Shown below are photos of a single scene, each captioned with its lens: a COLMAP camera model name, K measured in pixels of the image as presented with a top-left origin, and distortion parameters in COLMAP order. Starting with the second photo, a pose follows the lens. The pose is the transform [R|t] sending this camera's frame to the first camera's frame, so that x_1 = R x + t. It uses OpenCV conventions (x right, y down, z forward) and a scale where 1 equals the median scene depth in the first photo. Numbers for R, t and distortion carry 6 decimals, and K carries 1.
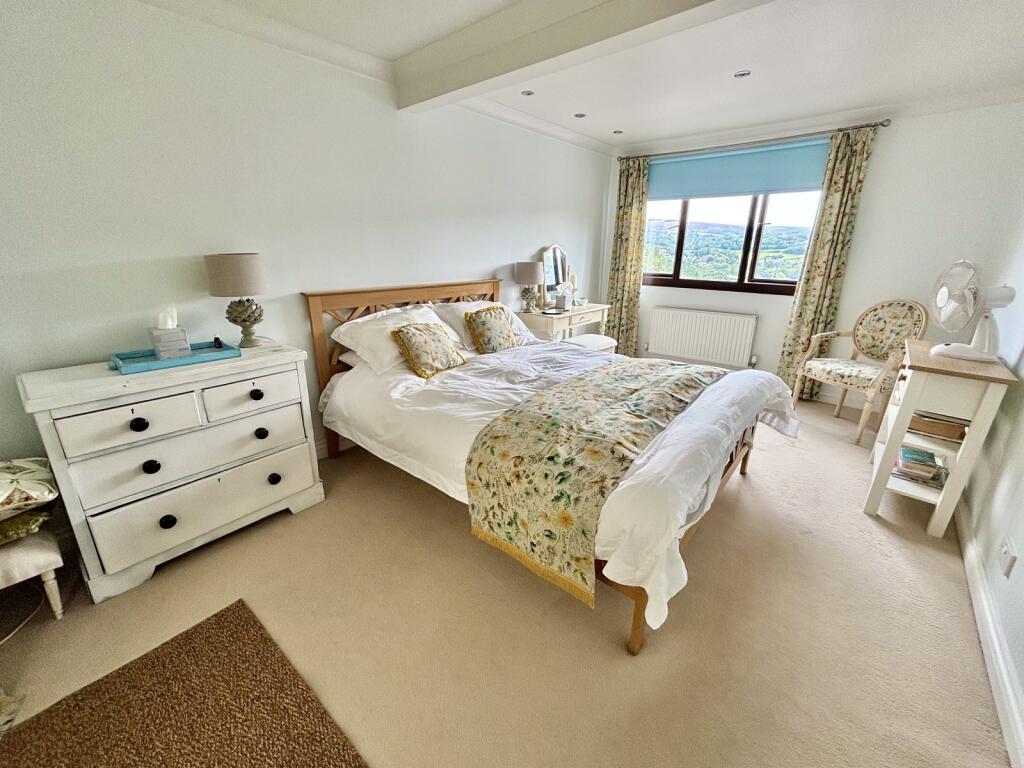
lens RADIAL K [[410.7, 0, 501.9], [0, 410.7, 381.1], [0, 0, 1]] dist [-0.002997, -0.001119]
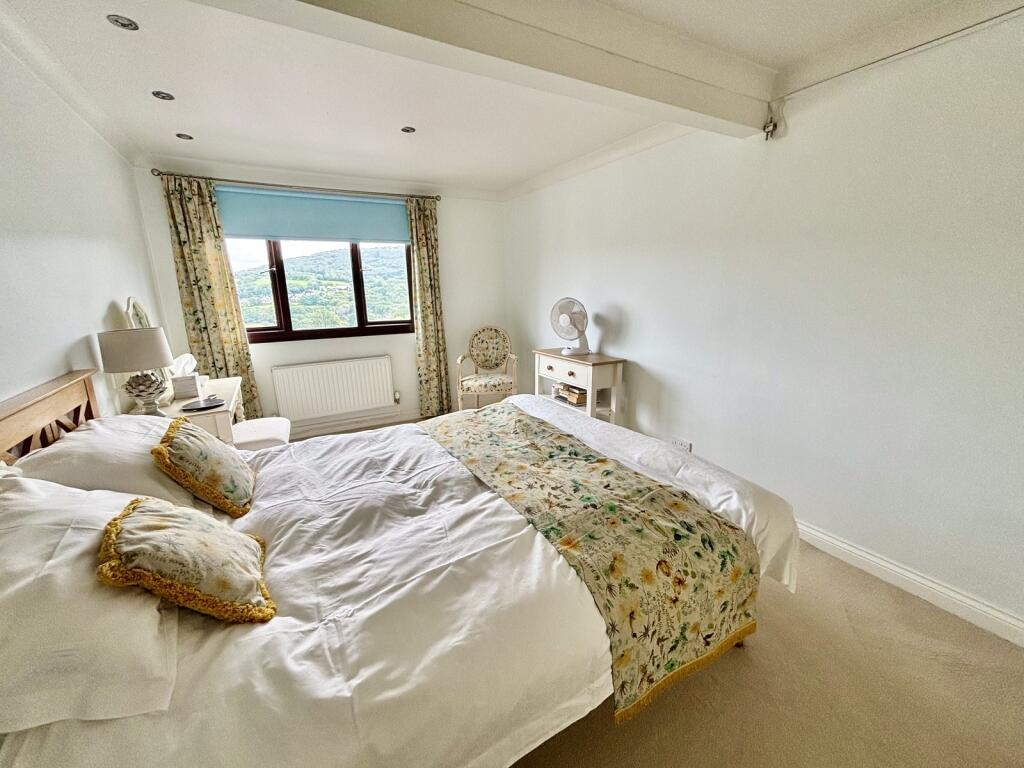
lens RADIAL K [[410.7, 0, 507.7], [0, 410.7, 386.9], [0, 0, 1]] dist [-0.002997, -0.001119]
pose [[0.318261, -0.236485, 0.918033, -0.429697], [0.314624, 0.939848, 0.133031, -0.202050], [-0.894272, 0.246497, 0.373520, 0.557466]]
